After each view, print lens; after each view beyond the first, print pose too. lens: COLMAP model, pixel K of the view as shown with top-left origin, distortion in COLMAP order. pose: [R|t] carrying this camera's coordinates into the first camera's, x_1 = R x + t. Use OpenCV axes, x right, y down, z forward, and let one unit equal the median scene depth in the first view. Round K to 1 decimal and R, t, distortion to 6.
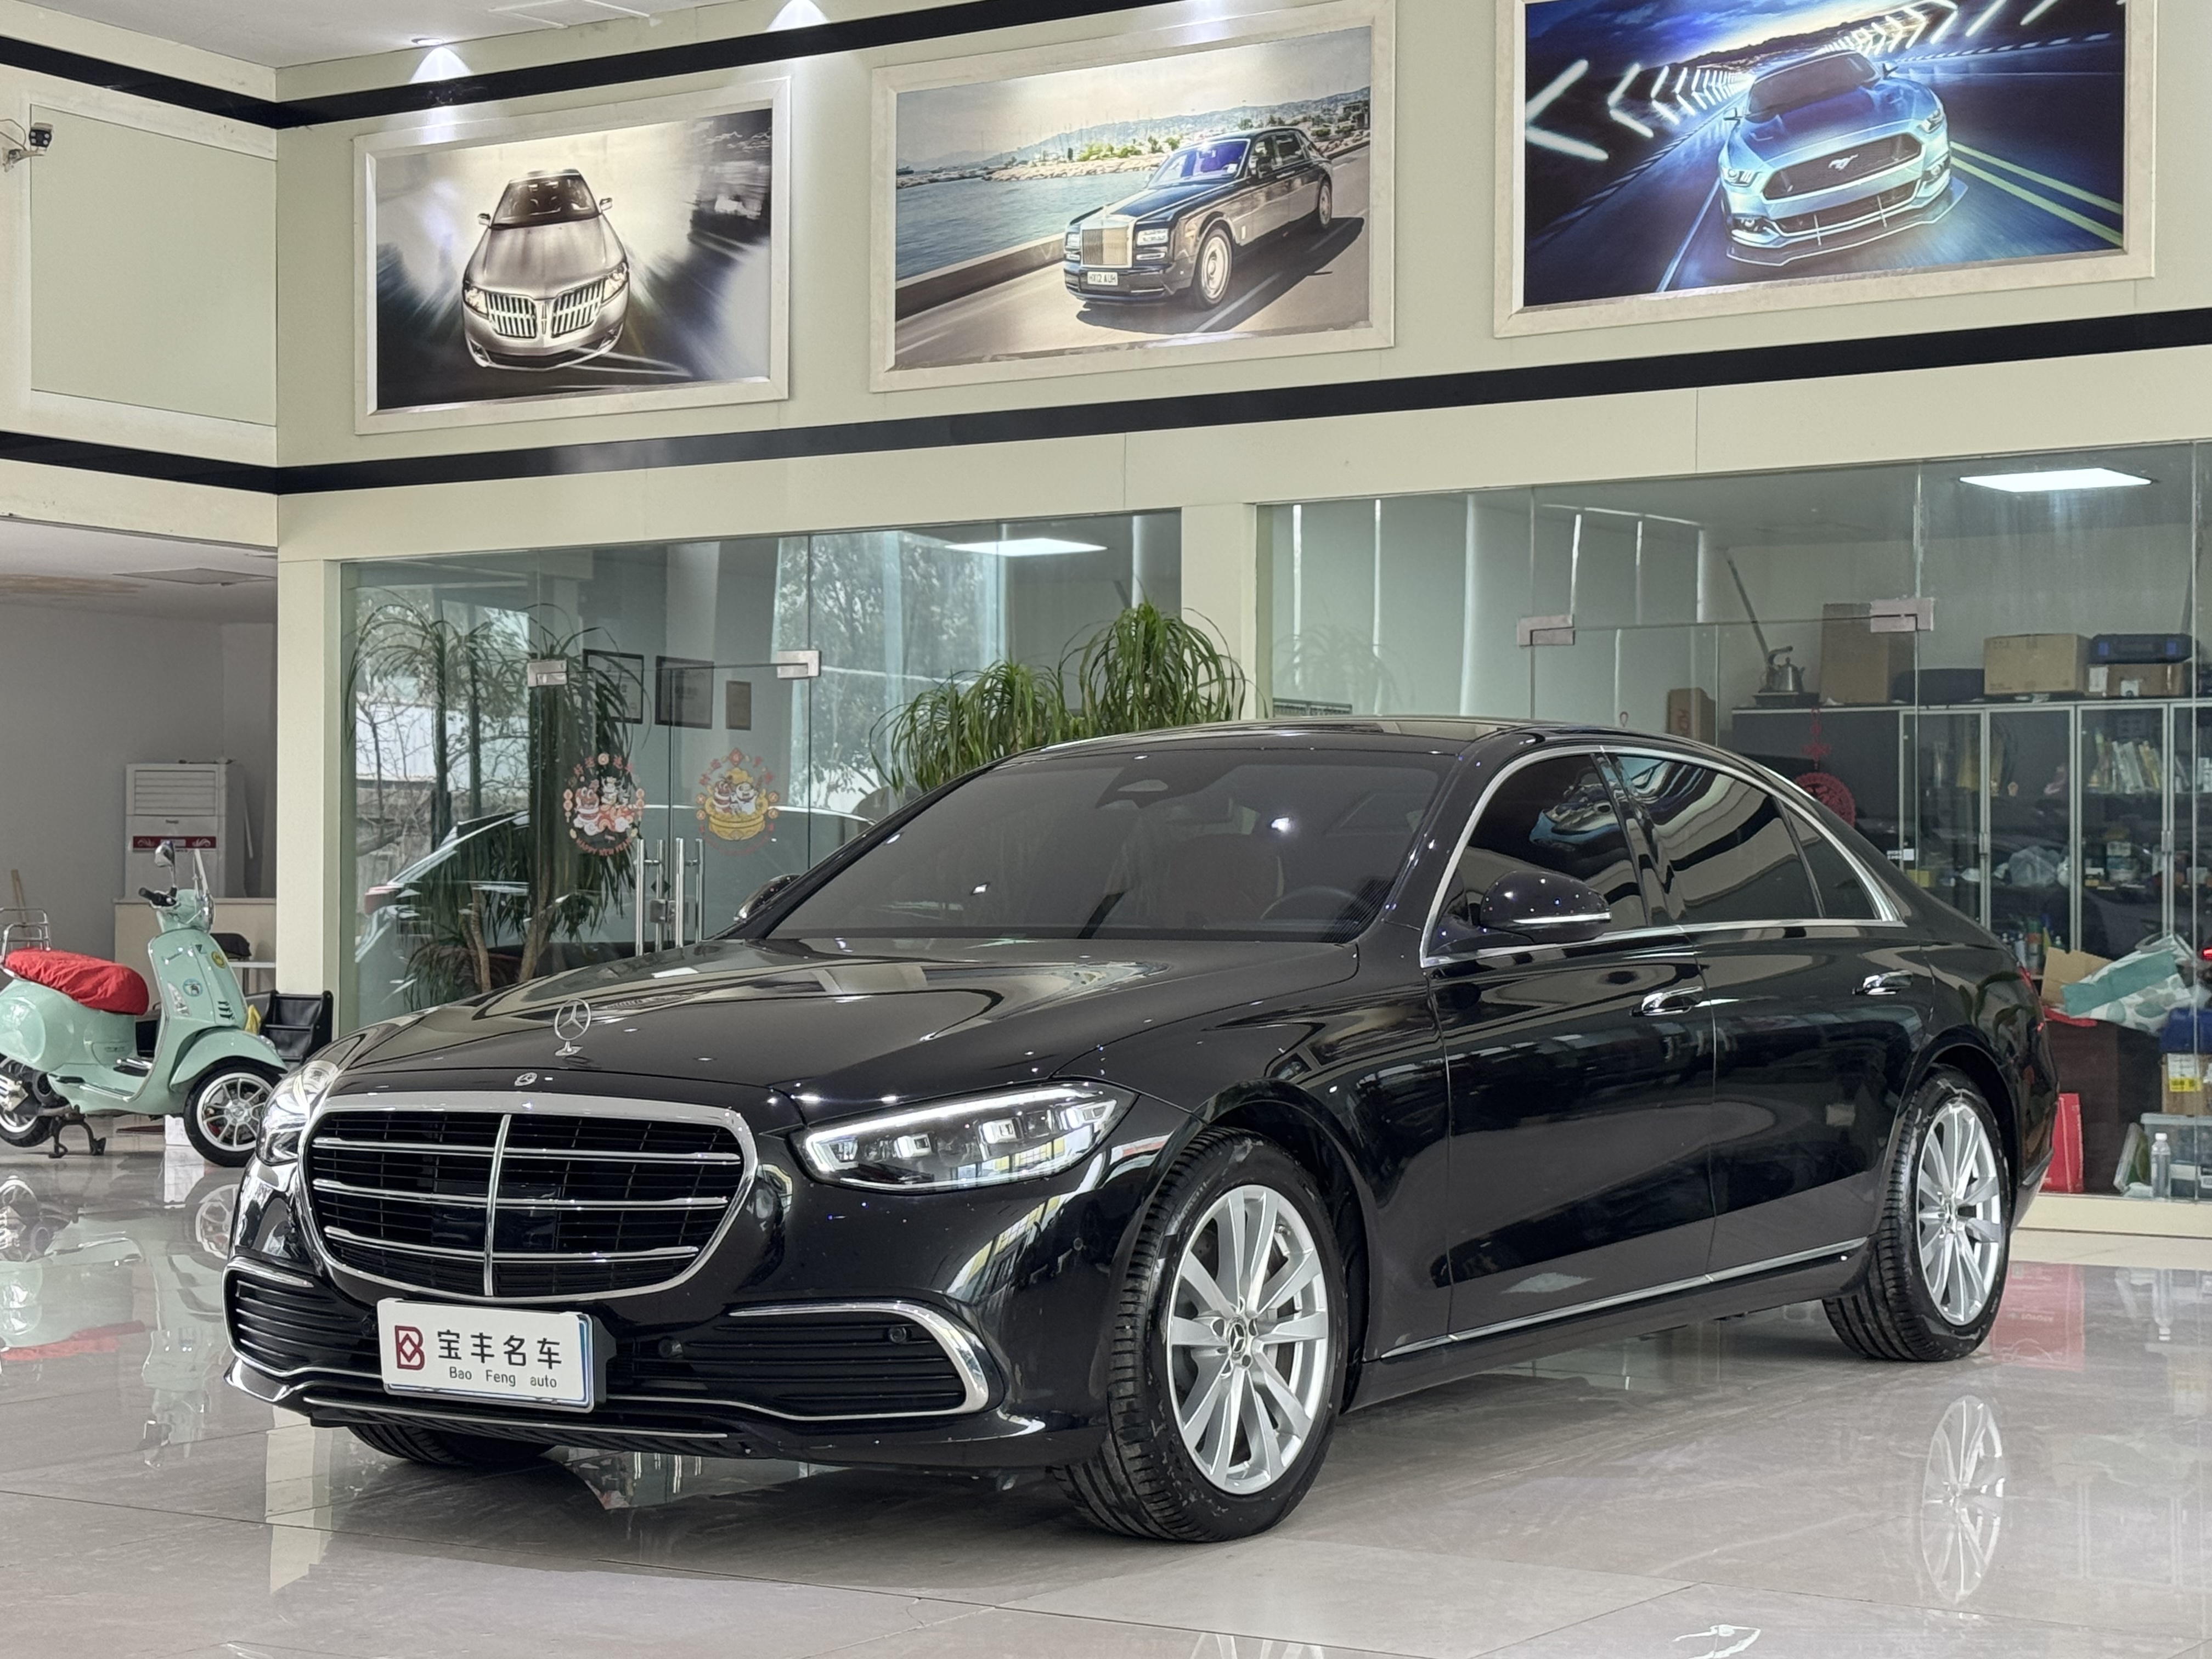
lens RADIAL K [[3947.5, 0, 1106.0], [0, 3947.5, 829.5], [0, 0, 1]] dist [0.156488, -0.032419]
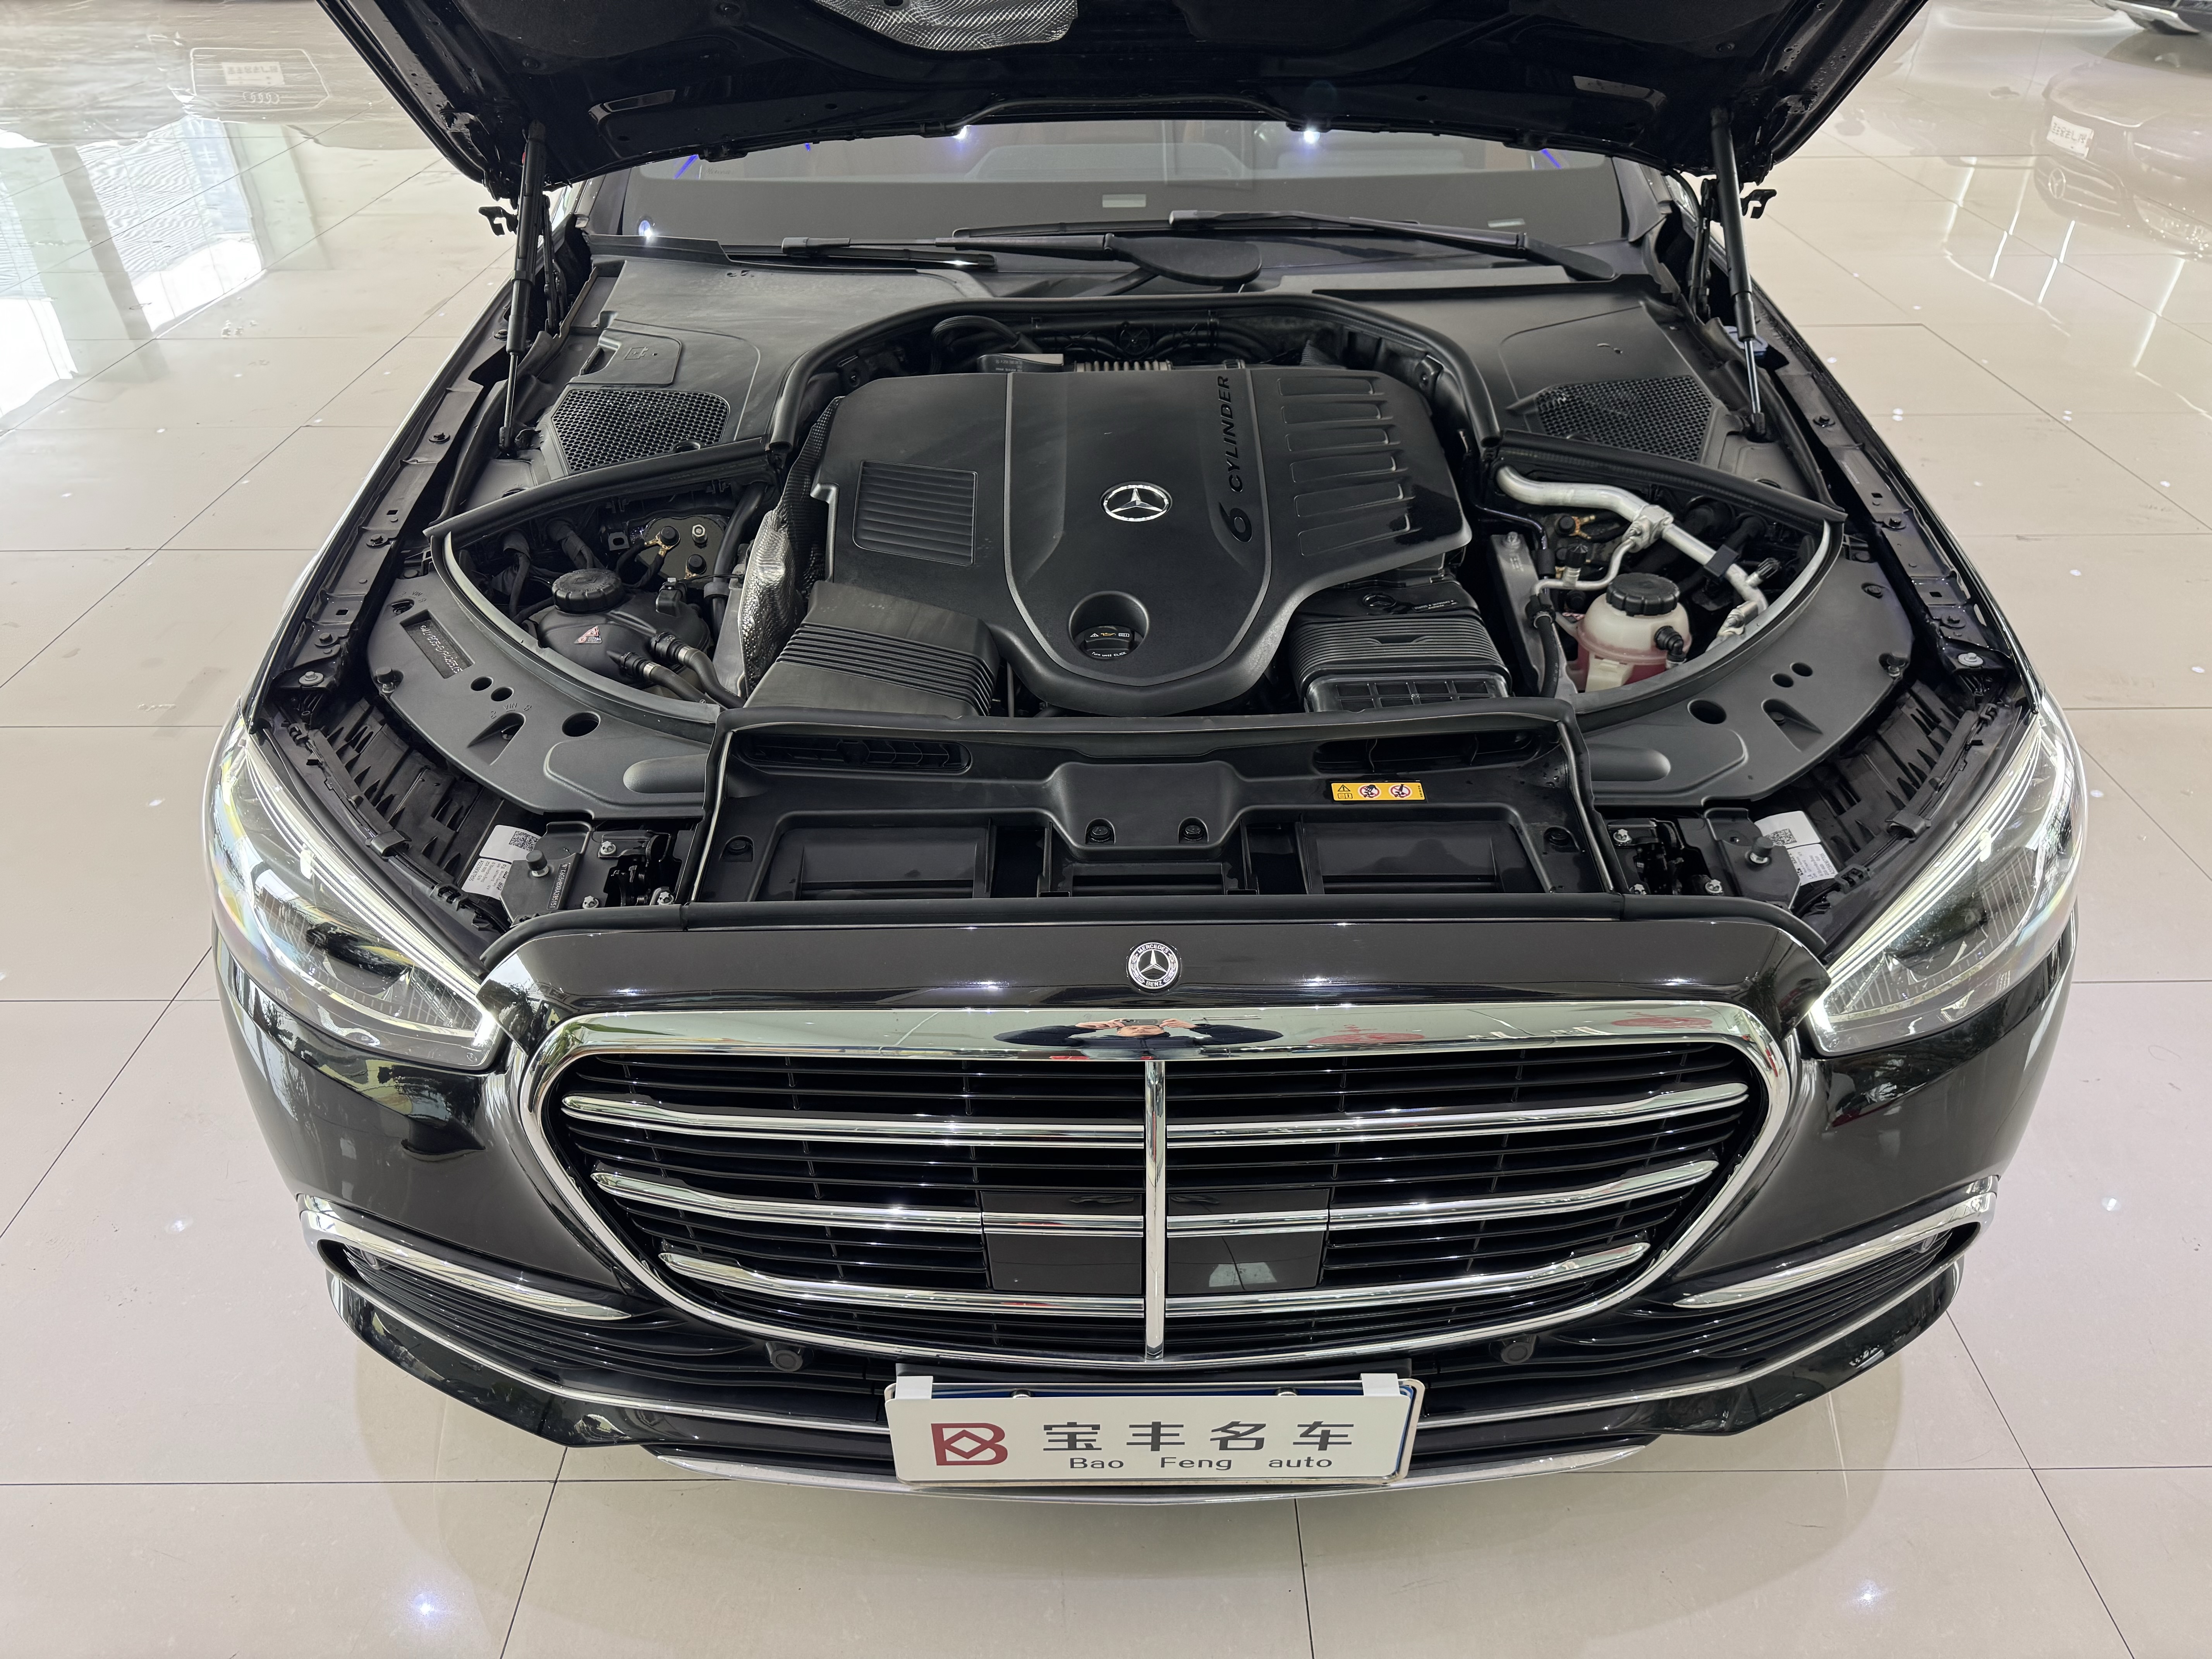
lens RADIAL K [[1567.4, 0, 1106.0], [0, 1567.4, 829.5], [0, 0, 1]] dist [0.088047, -0.155729]
pose [[0.830238, -0.322643, 0.454539, -0.213064], [-0.002258, 0.813496, 0.581566, -0.051631], [-0.557404, -0.483865, 0.674667, 0.829521]]
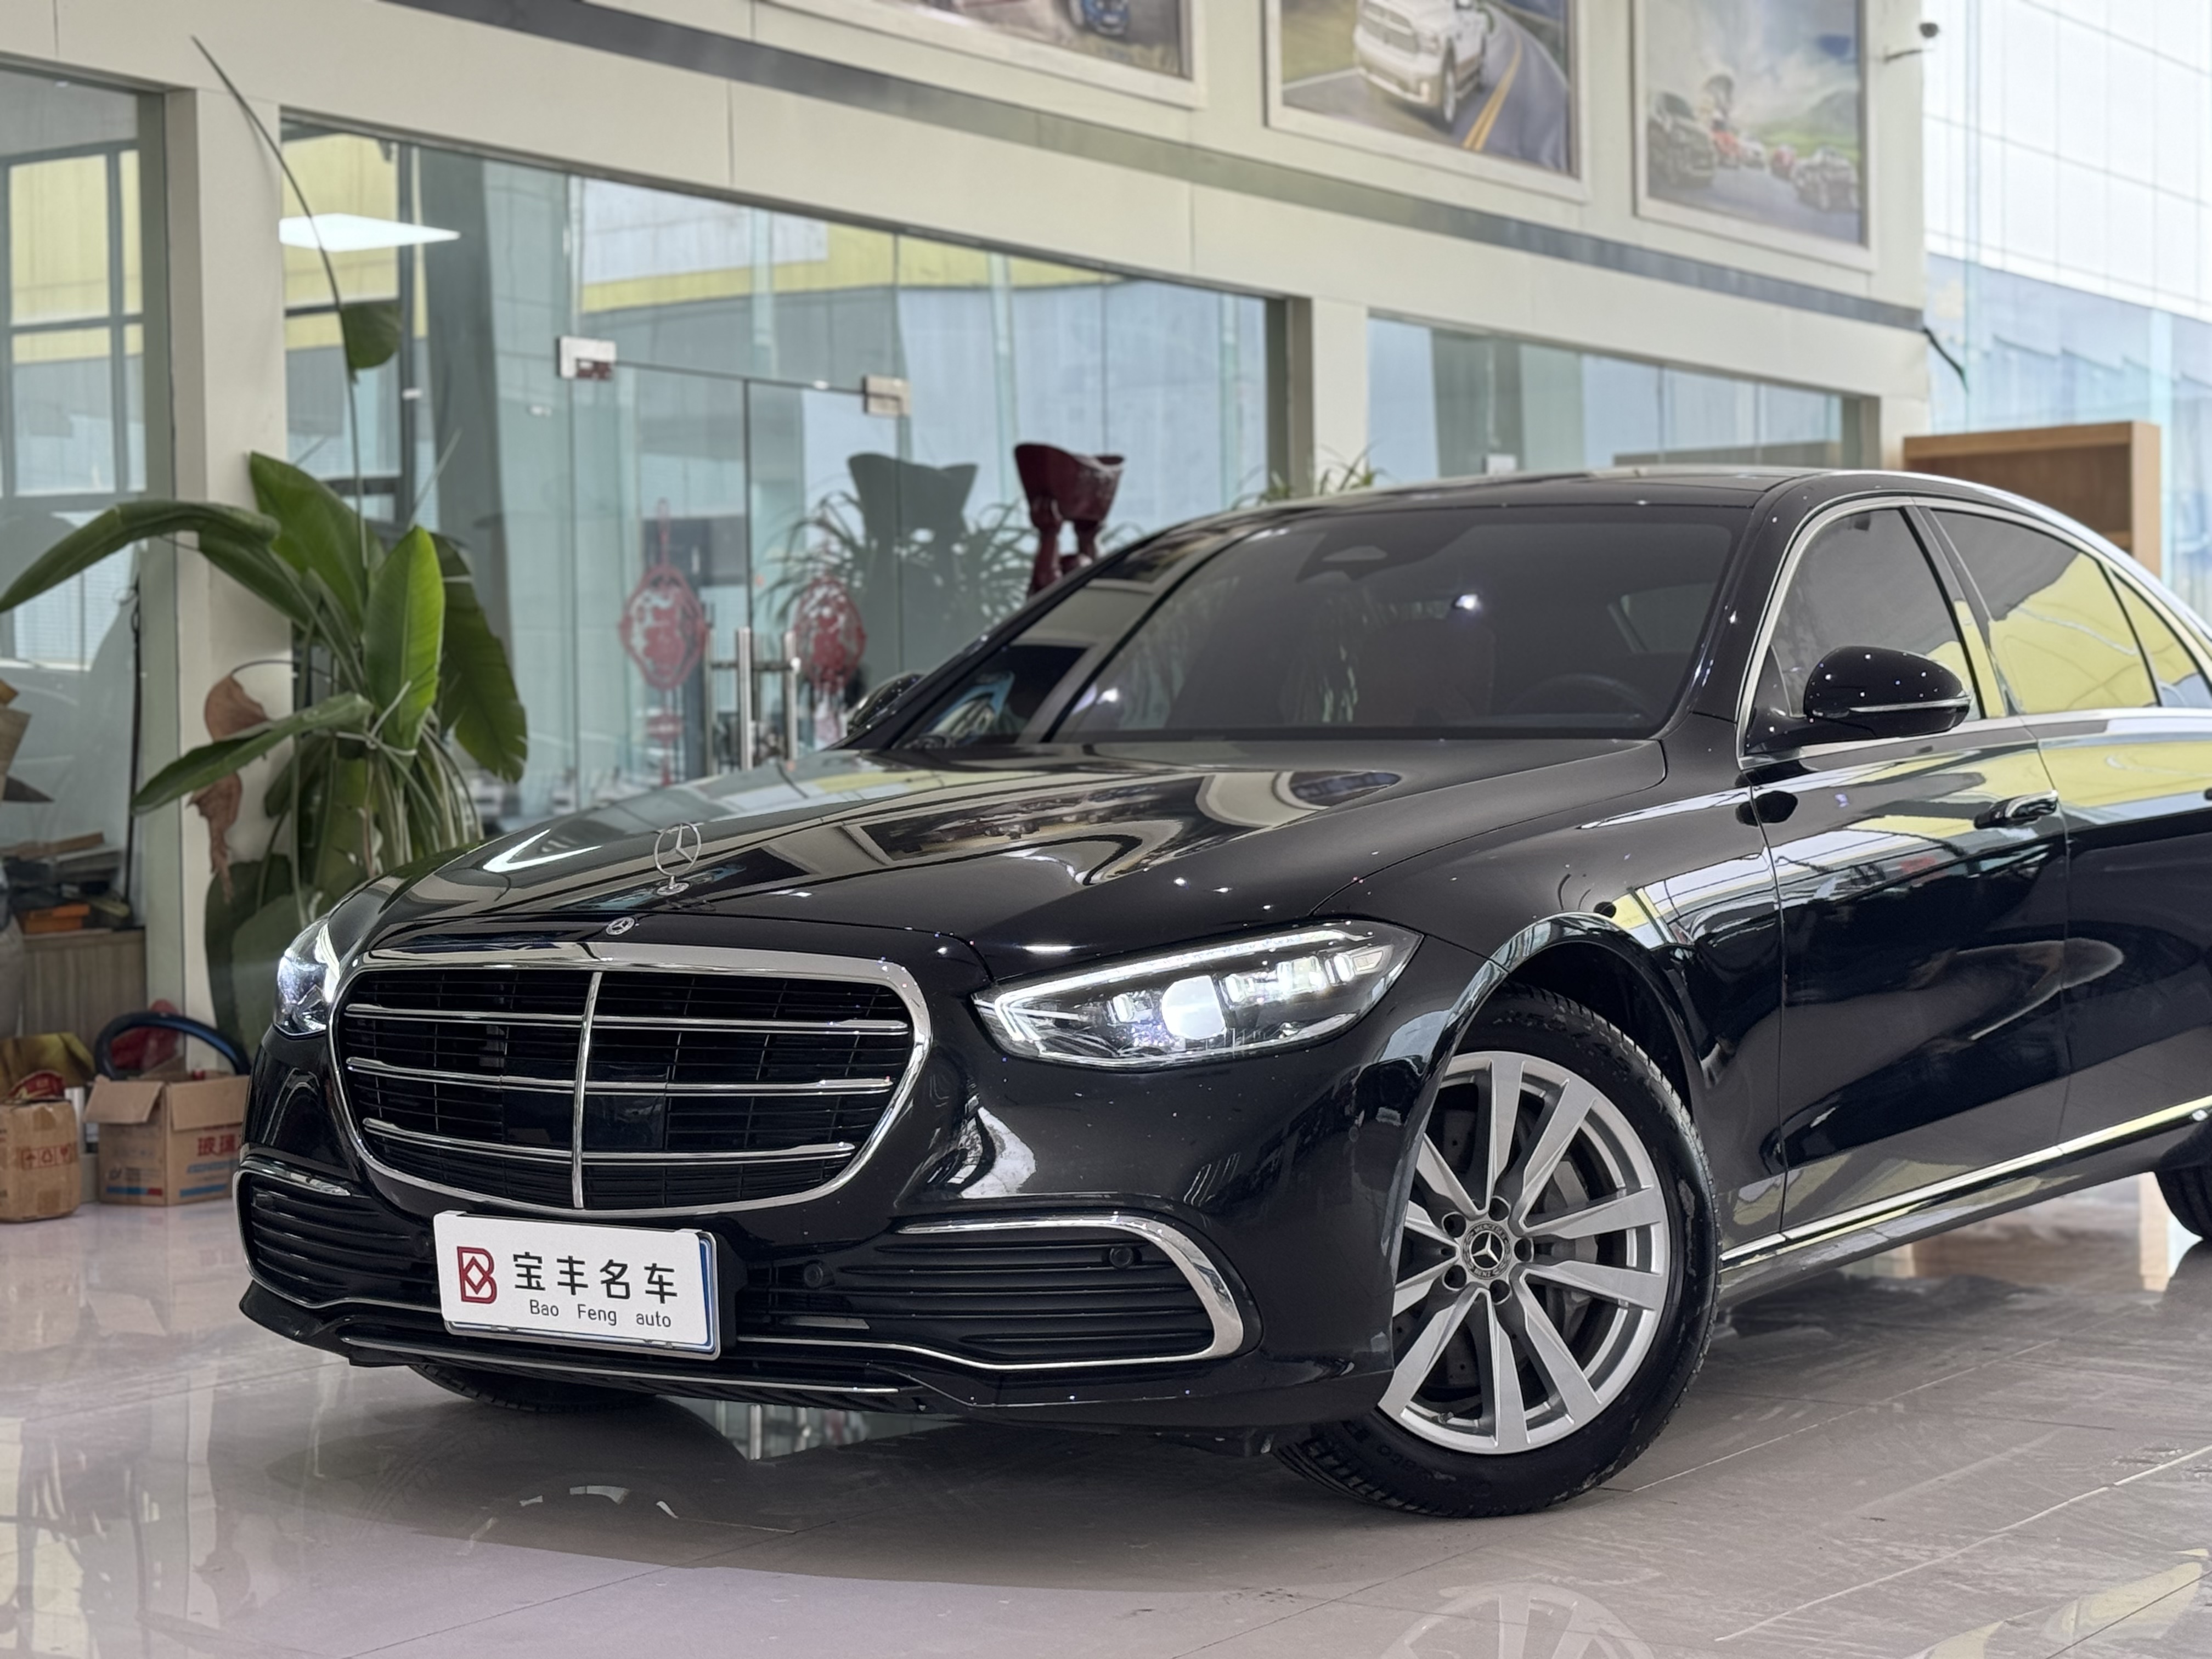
lens RADIAL K [[4077.6, 0, 1106.0], [0, 4077.6, 829.5], [0, 0, 1]] dist [0.007772, -0.023024]
pose [[0.999908, -0.013329, -0.002414, -0.046822], [0.013413, 0.999144, 0.039131, 0.013820], [0.001890, -0.039160, 0.999231, 0.199626]]
